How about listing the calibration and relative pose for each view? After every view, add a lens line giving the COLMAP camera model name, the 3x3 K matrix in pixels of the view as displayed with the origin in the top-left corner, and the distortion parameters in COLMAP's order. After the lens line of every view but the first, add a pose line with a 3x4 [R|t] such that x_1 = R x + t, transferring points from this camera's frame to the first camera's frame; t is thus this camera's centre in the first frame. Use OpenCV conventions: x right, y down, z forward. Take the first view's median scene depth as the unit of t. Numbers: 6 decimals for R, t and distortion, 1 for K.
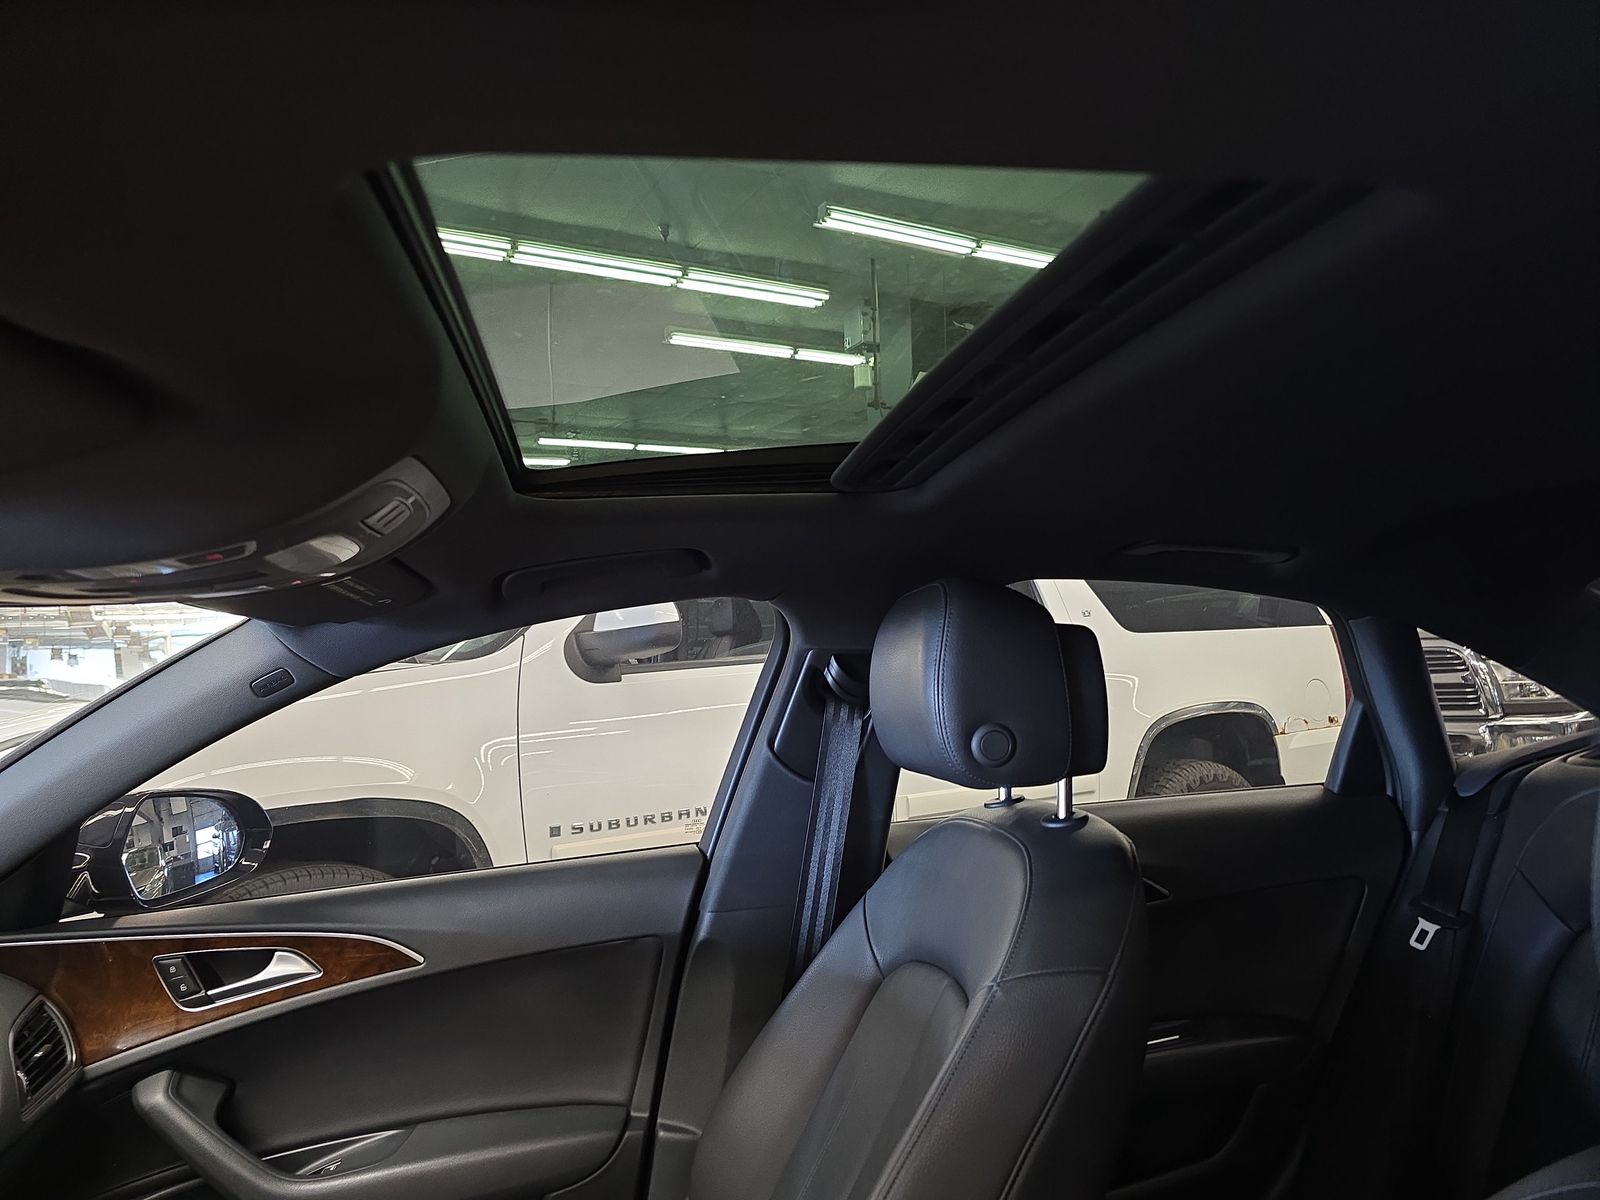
lens RADIAL K [[1079.8, 0, 809.0], [0, 1079.8, 623.6], [0, 0, 1]] dist [-0.001547, -0.005747]
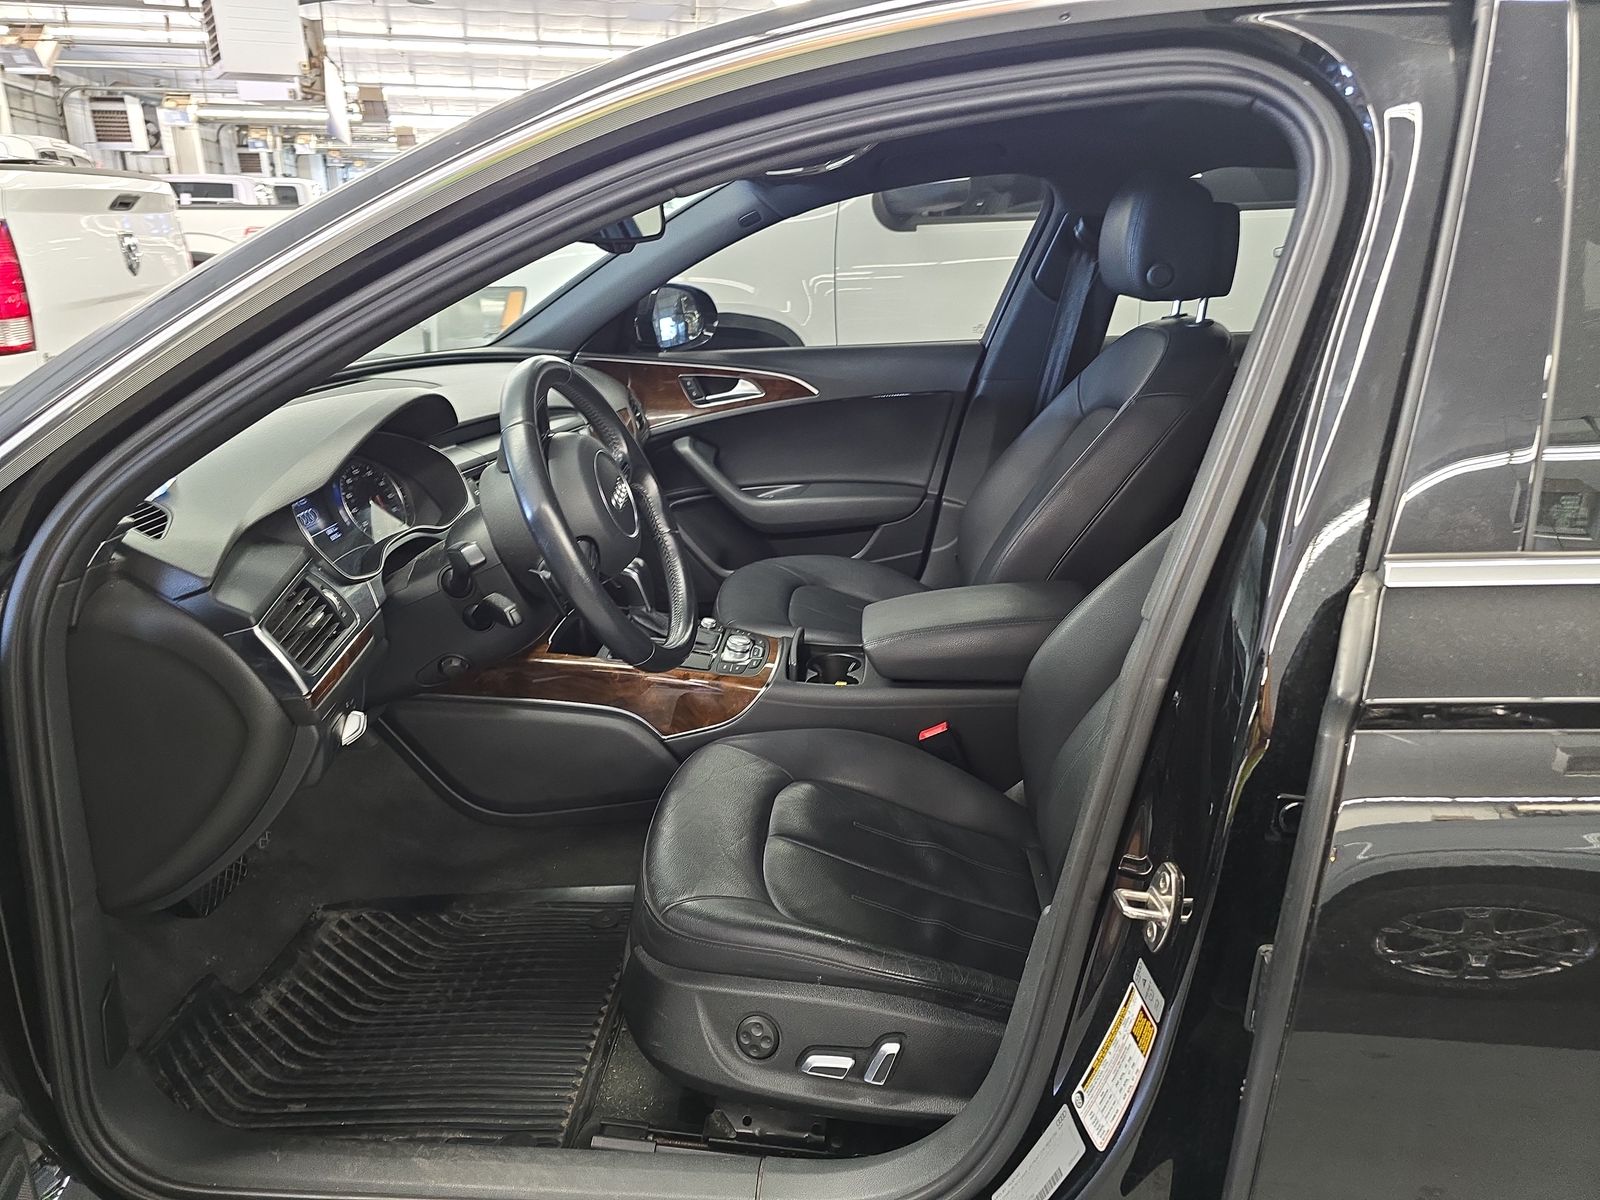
lens RADIAL K [[1079.8, 0, 809.0], [0, 1079.8, 623.6], [0, 0, 1]] dist [-0.001547, -0.005747]
pose [[0.973248, 0.120547, -0.195594, 0.015424], [-0.036004, 0.920807, 0.388352, -0.021163], [0.226919, -0.370921, 0.900514, -0.700811]]
